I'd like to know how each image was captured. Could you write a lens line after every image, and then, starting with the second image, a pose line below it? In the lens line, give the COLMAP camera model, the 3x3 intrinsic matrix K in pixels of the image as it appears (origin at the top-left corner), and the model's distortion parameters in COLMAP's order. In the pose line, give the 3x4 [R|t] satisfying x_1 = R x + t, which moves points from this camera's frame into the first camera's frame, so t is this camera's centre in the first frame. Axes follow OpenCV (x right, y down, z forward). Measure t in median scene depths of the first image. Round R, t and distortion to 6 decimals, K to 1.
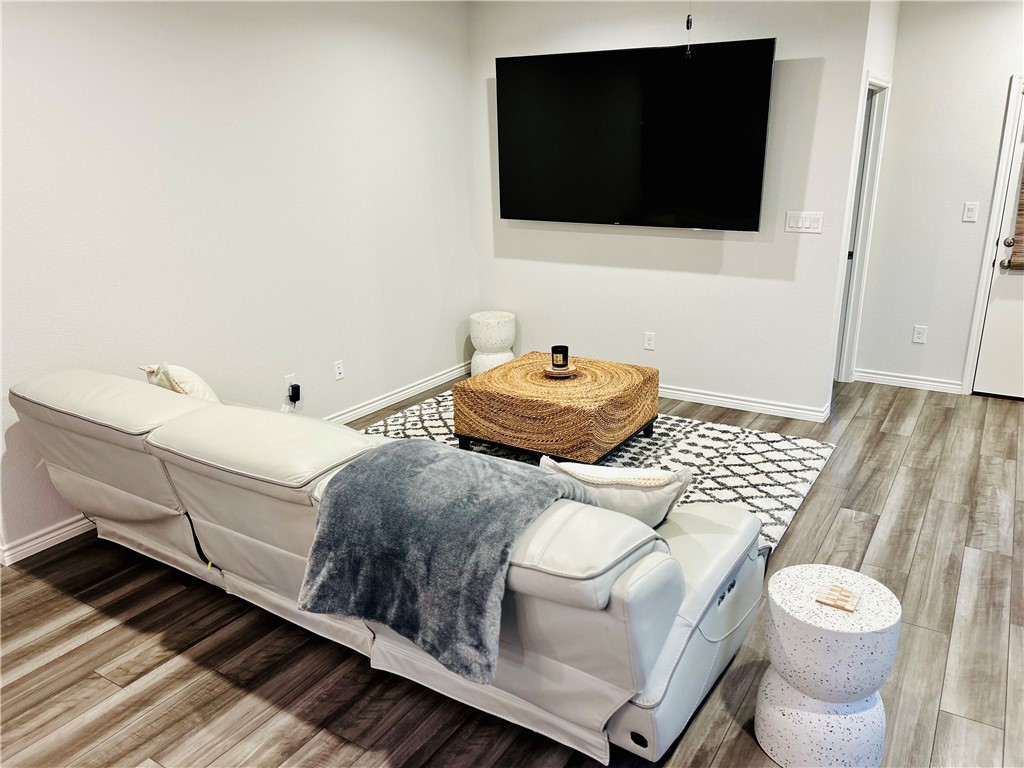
lens RADIAL K [[774.7, 0, 512.0], [0, 774.7, 384.0], [0, 0, 1]] dist [0.055921, -0.054593]
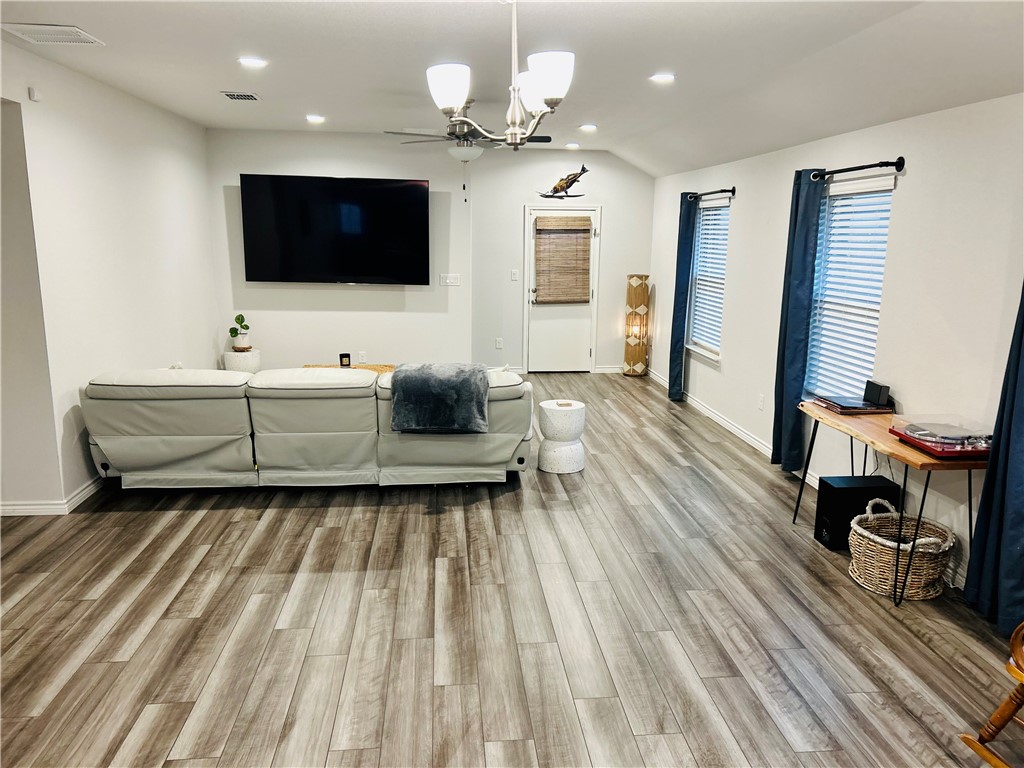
lens RADIAL K [[765.5, 0, 517.6], [0, 765.5, 388.7], [0, 0, 1]] dist [0.104052, -0.145183]
pose [[0.788315, -0.099412, 0.607188, -0.640288], [0.158118, 0.986449, -0.043779, 0.151563], [-0.594608, 0.130519, 0.793351, -0.491562]]
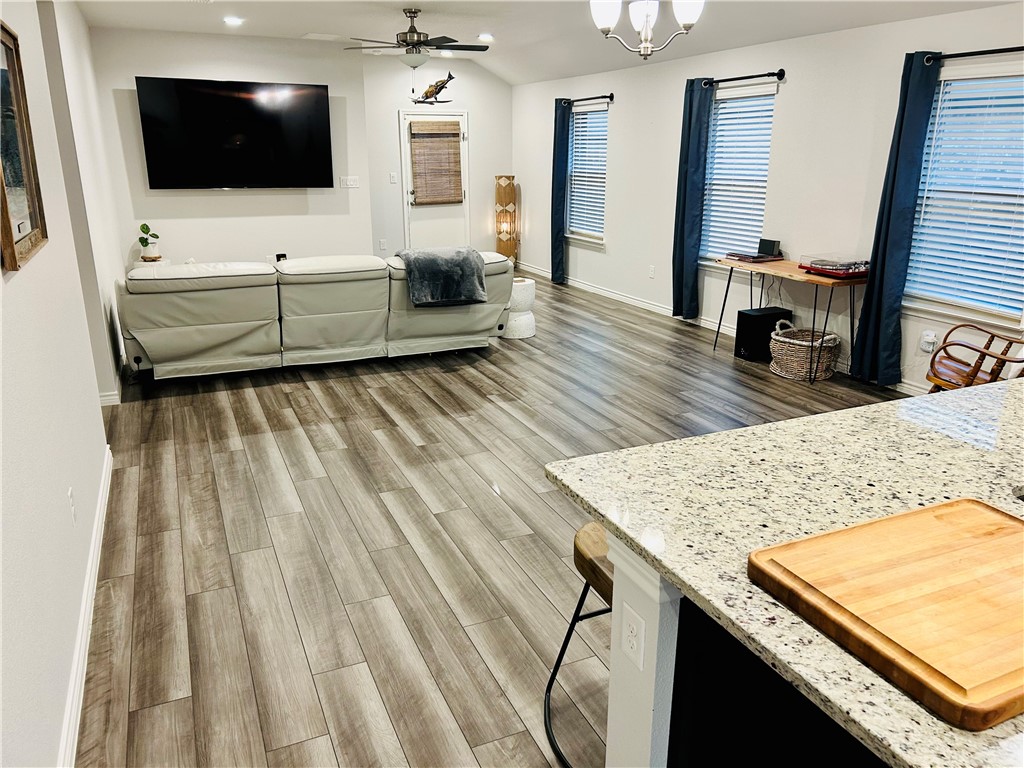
lens RADIAL K [[774.7, 0, 512.0], [0, 774.7, 384.0], [0, 0, 1]] dist [0.055921, -0.054593]
pose [[0.558048, -0.229568, 0.797422, -1.092861], [0.238013, 0.964874, 0.111210, 0.158114], [-0.794942, 0.127736, 0.593086, -0.395427]]
